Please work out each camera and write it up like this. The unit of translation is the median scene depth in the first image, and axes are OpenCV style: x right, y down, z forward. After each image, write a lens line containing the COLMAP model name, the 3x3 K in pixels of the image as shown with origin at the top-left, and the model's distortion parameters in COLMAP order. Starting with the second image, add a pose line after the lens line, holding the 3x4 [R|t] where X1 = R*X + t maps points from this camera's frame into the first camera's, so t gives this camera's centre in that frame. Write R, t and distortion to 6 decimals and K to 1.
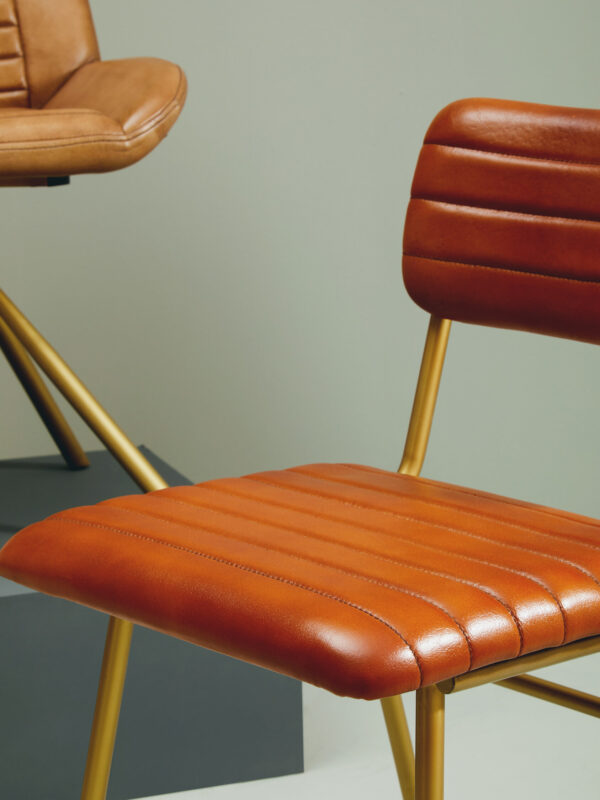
lens RADIAL K [[2073.7, 0, 301.9], [0, 2073.7, 401.1], [0, 0, 1]] dist [-0.086350, 0.000000]
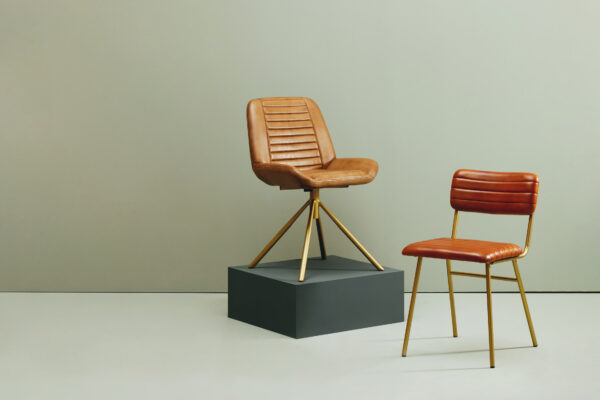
lens RADIAL K [[1713.3, 0, 300.2], [0, 1713.3, 199.6], [0, 0, 1]] dist [-0.216192, 0.000000]
pose [[0.946880, -0.015279, 0.321223, -1.711980], [0.047992, 0.994399, -0.094171, 0.323077], [-0.317985, 0.104585, 0.942310, -2.982204]]
